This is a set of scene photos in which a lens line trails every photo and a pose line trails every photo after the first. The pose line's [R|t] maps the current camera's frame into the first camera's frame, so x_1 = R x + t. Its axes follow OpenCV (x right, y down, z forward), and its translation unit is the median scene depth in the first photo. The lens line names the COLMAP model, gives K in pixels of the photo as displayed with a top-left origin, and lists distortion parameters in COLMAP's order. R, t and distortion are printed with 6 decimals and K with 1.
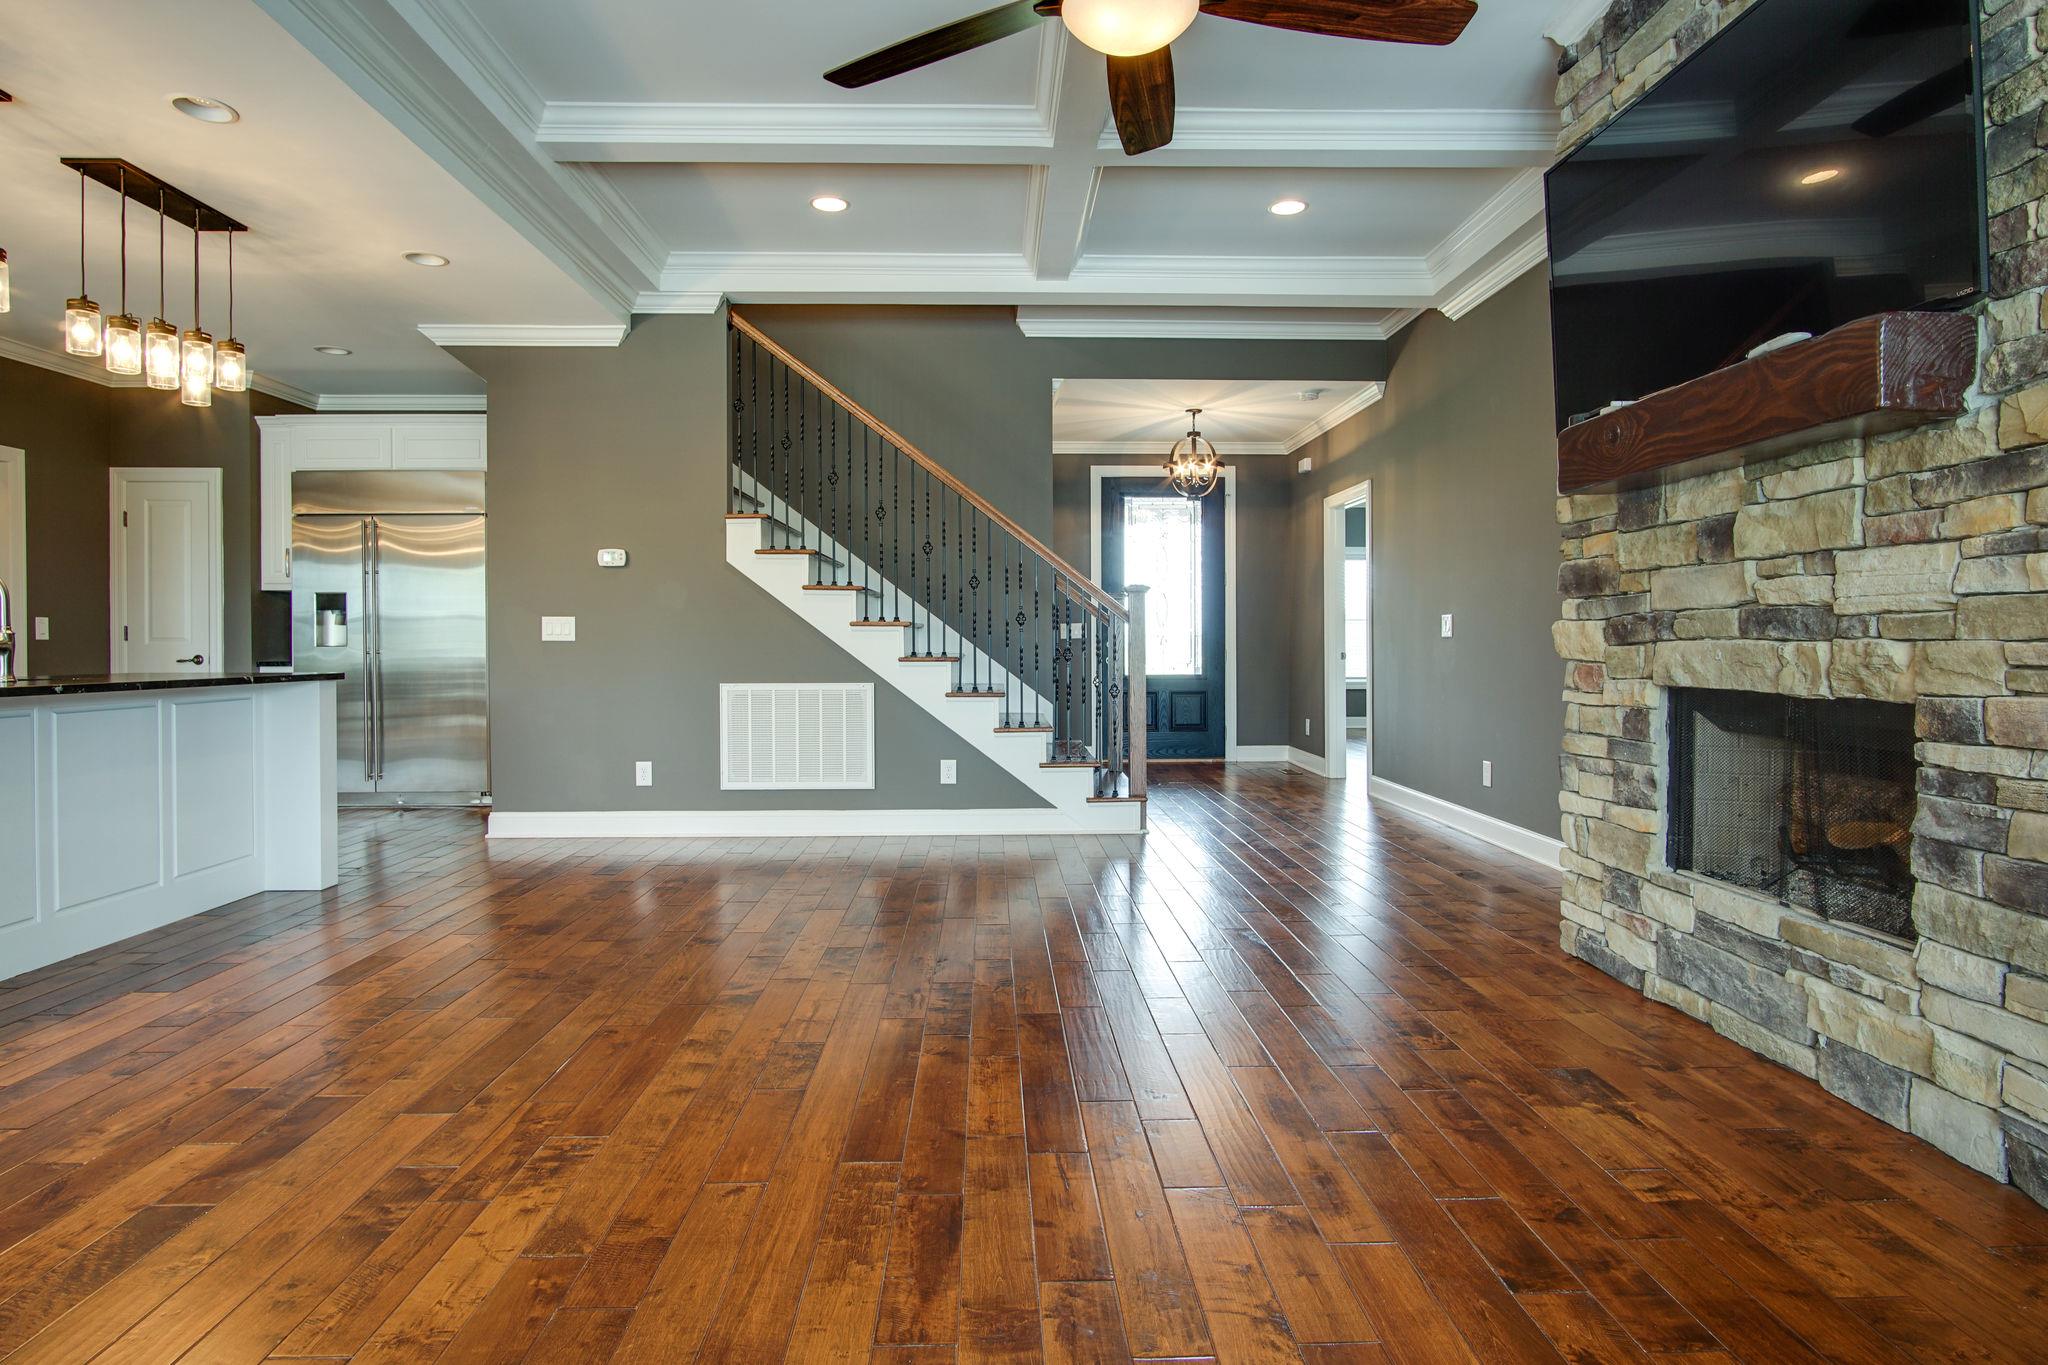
lens RADIAL K [[1087.1, 0, 1000.9], [0, 1087.1, 642.5], [0, 0, 1]] dist [-0.016255, 0.000221]
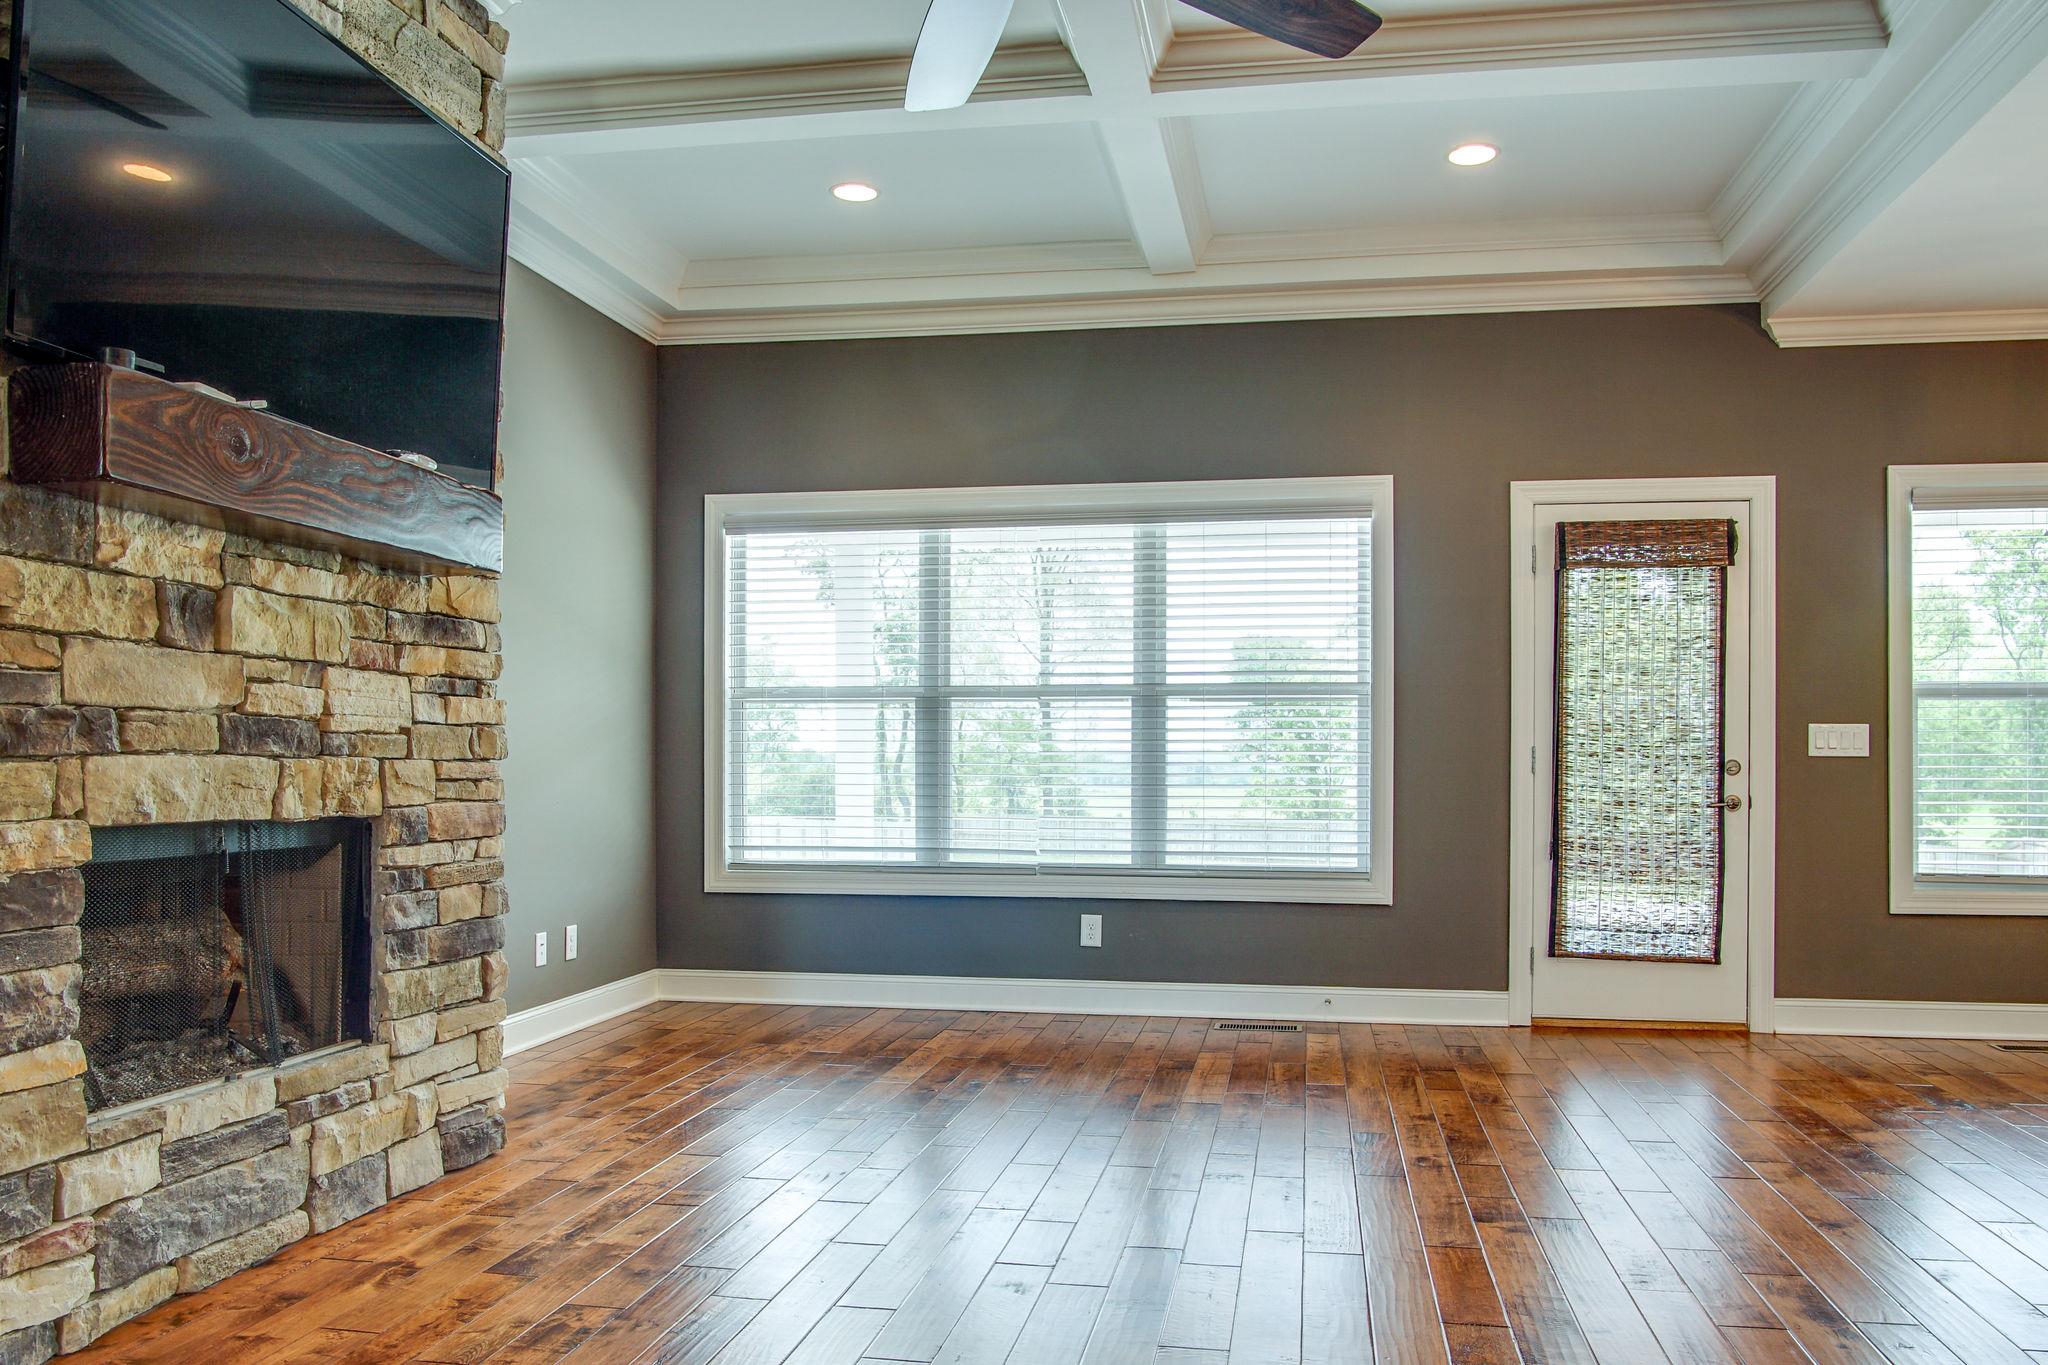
lens RADIAL K [[1515.5, 0, 1028.7], [0, 1515.5, 748.0], [0, 0, 1]] dist [-0.035349, 0.003305]
pose [[-0.980495, 0.004802, 0.196485, -0.097159], [0.001537, 0.999858, -0.016766, 0.011922], [-0.196538, -0.016137, -0.980363, 2.063379]]
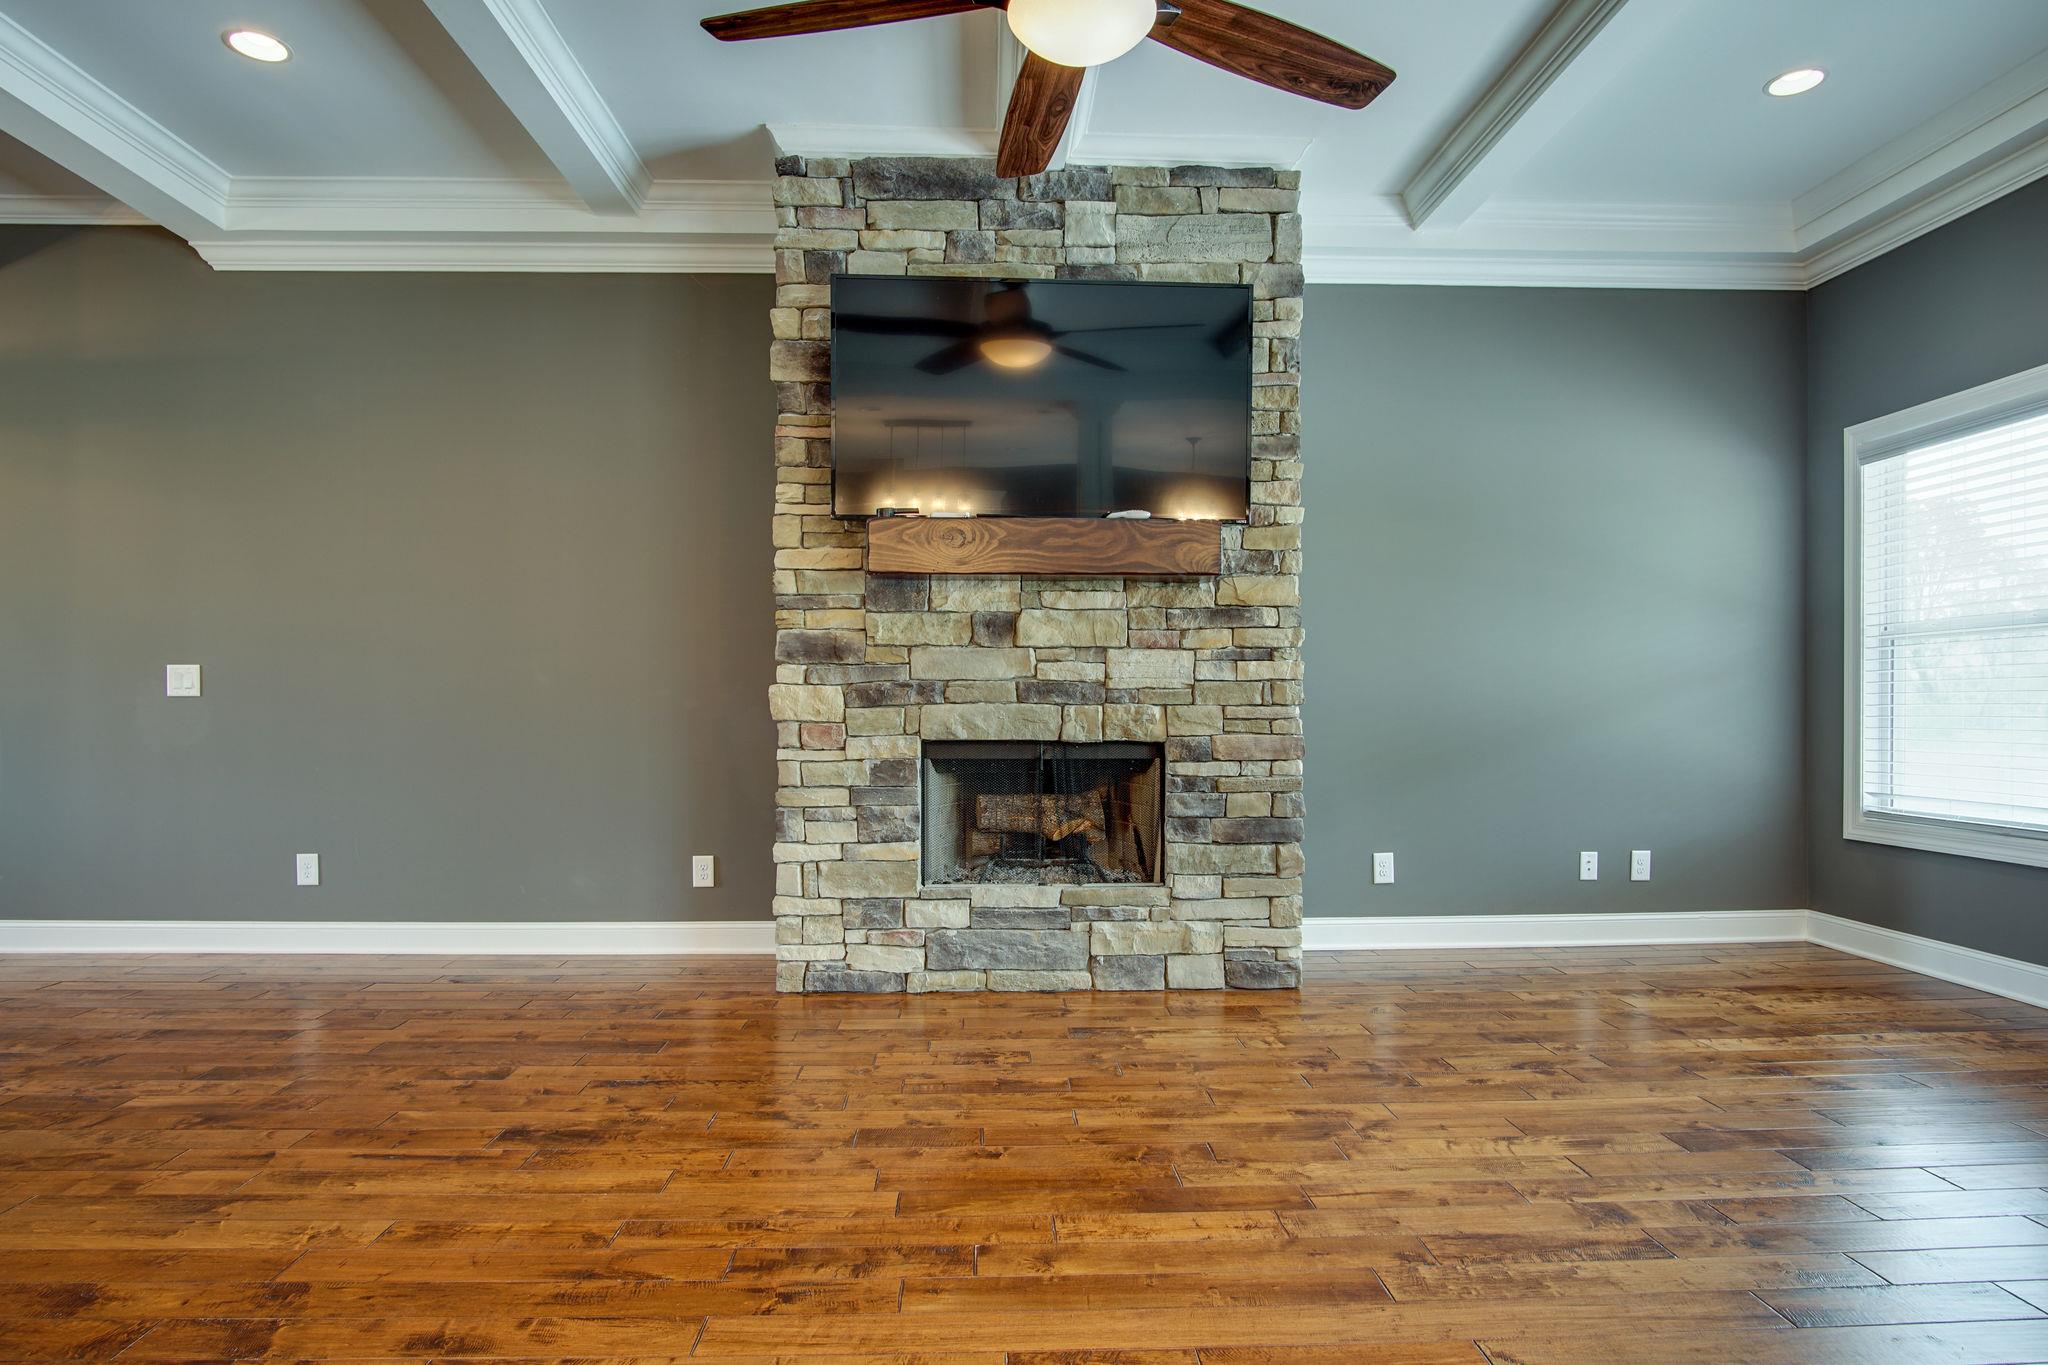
lens RADIAL K [[1165.0, 0, 1021.1], [0, 1165.0, 704.2], [0, 0, 1]] dist [-0.025775, -0.000001]
pose [[-0.014824, 0.006307, 0.999870, -0.883221], [-0.003738, 0.999973, -0.006364, 0.008357], [-0.999883, -0.003832, -0.014800, 1.085035]]
